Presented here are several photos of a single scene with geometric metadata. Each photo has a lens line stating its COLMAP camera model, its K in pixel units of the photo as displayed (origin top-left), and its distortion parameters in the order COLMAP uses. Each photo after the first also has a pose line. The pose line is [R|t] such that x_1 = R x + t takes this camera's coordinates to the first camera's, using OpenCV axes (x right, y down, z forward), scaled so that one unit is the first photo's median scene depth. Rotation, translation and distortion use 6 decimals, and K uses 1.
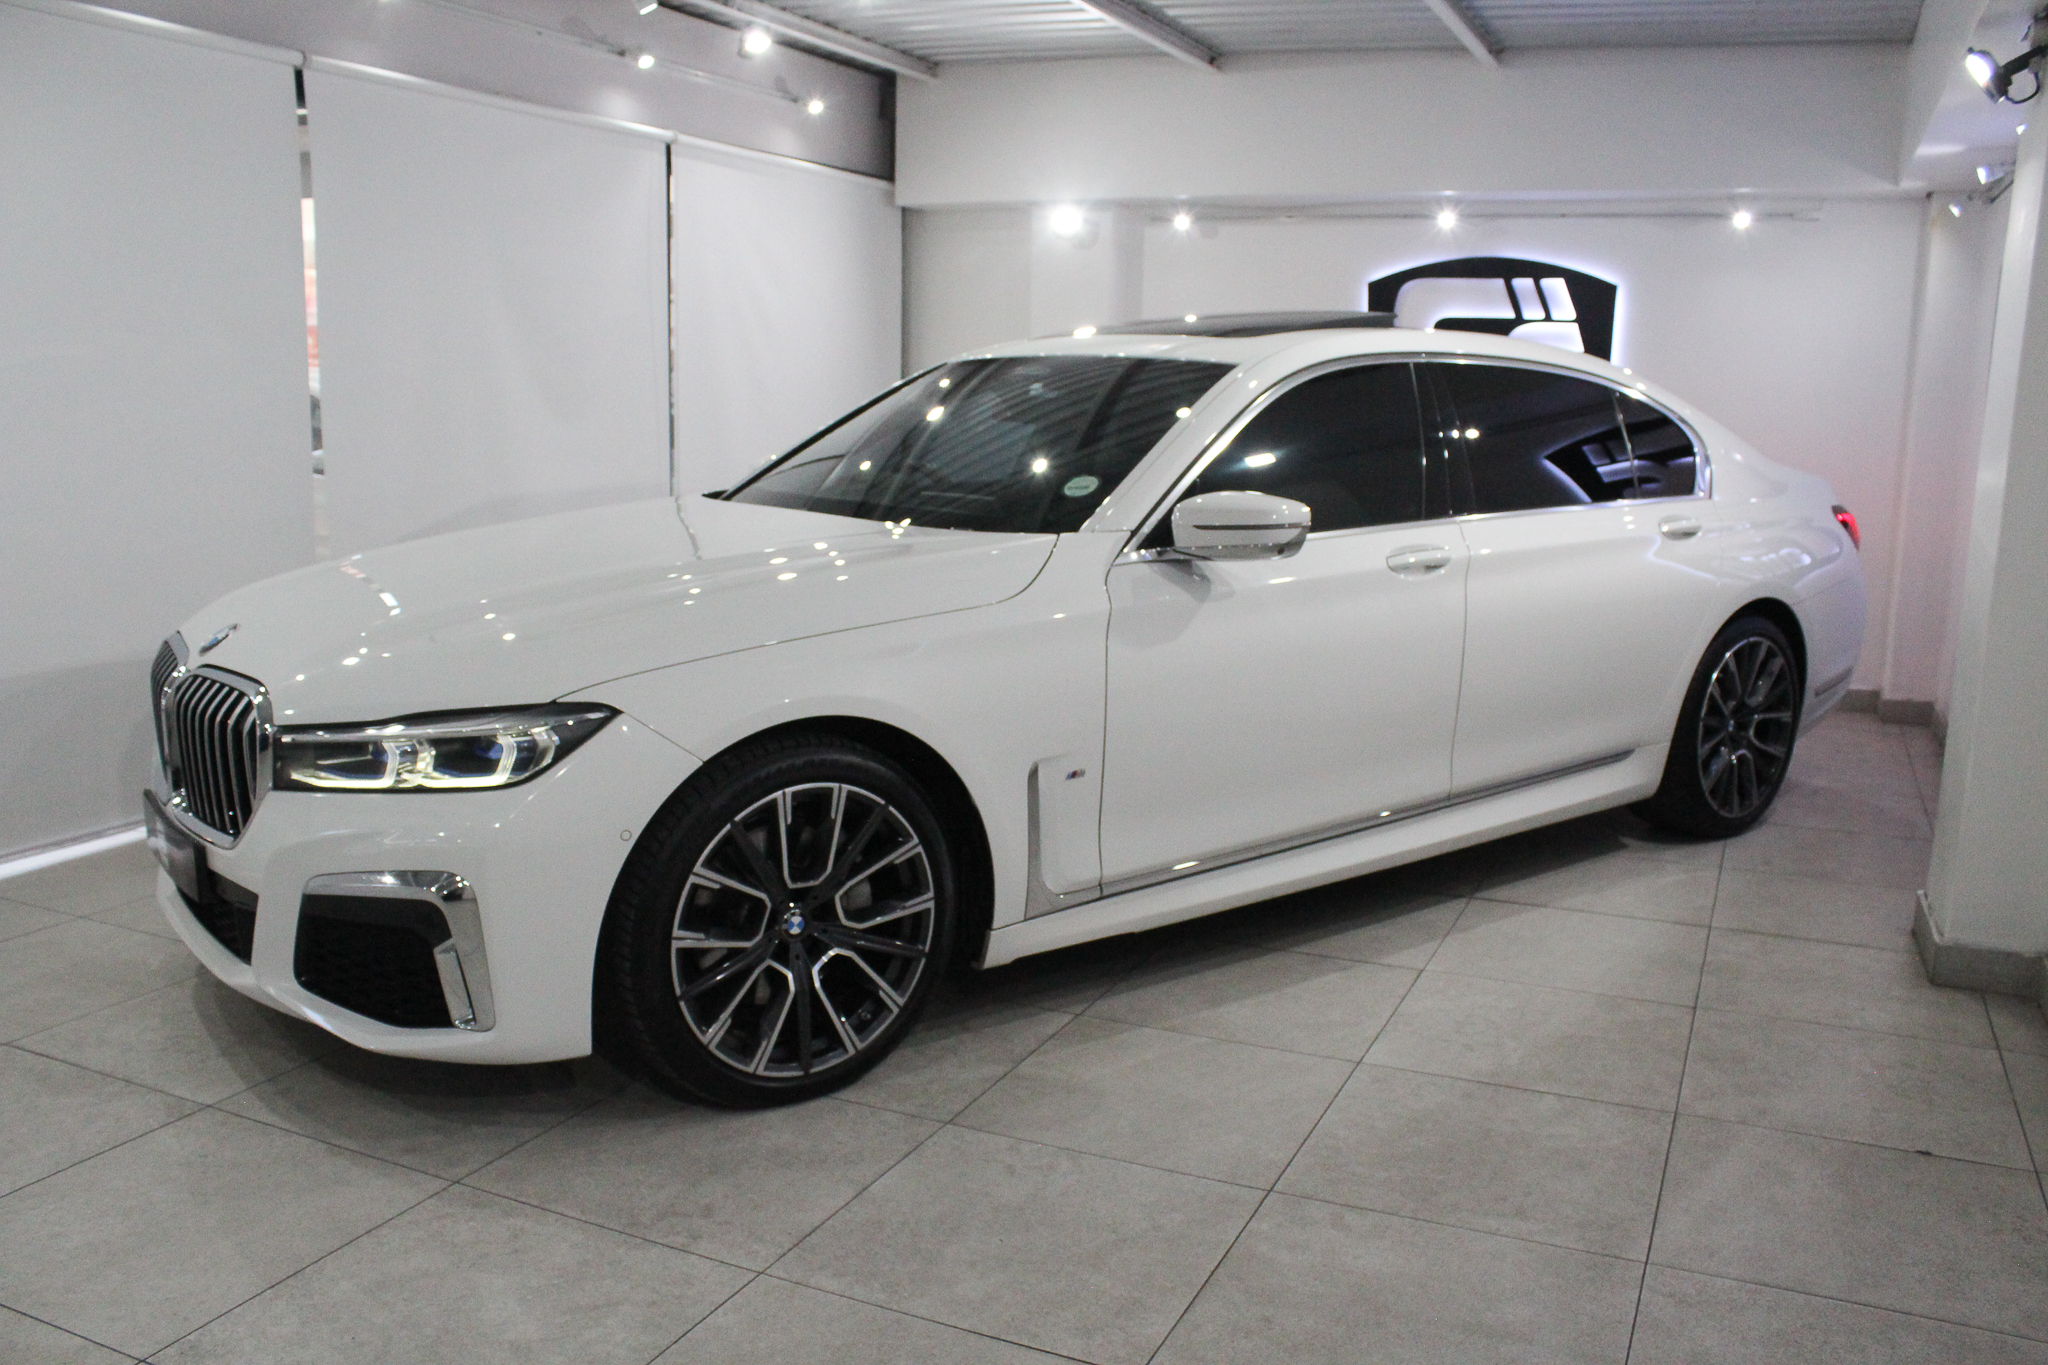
lens RADIAL K [[1712.2, 0, 1024.0], [0, 1712.2, 682.5], [0, 0, 1]] dist [-0.126953, 0.012217]
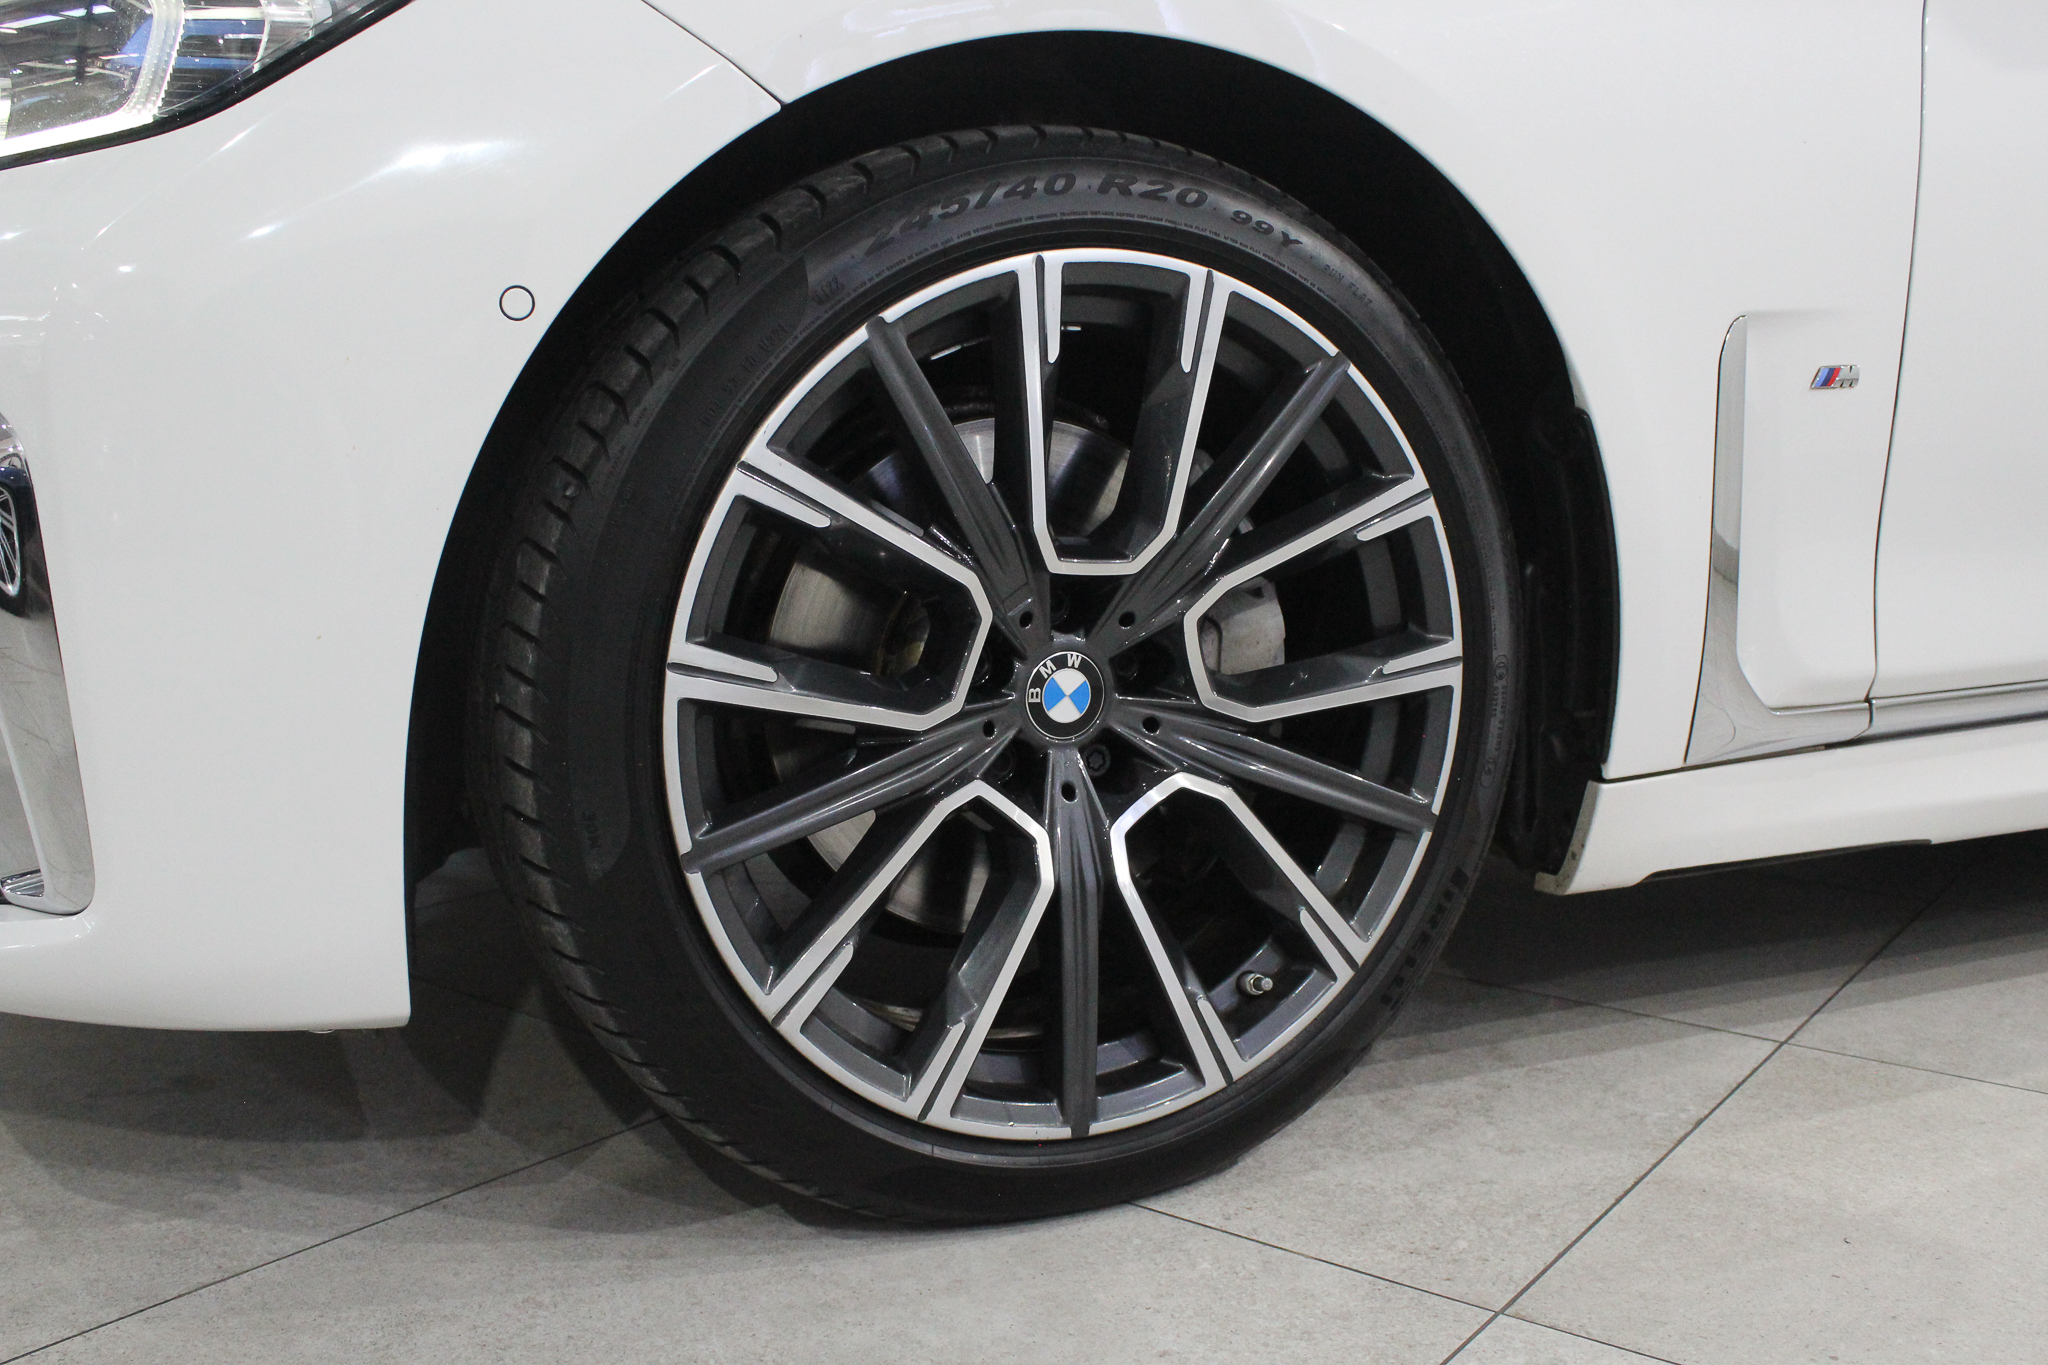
lens RADIAL K [[1965.8, 0, 1024.0], [0, 1965.8, 682.5], [0, 0, 1]] dist [-0.095650, 0.010517]
pose [[0.980775, 0.027663, -0.193173, -0.065707], [-0.033804, 0.999020, -0.028564, 0.151092], [0.192193, 0.034545, 0.980749, 0.607920]]
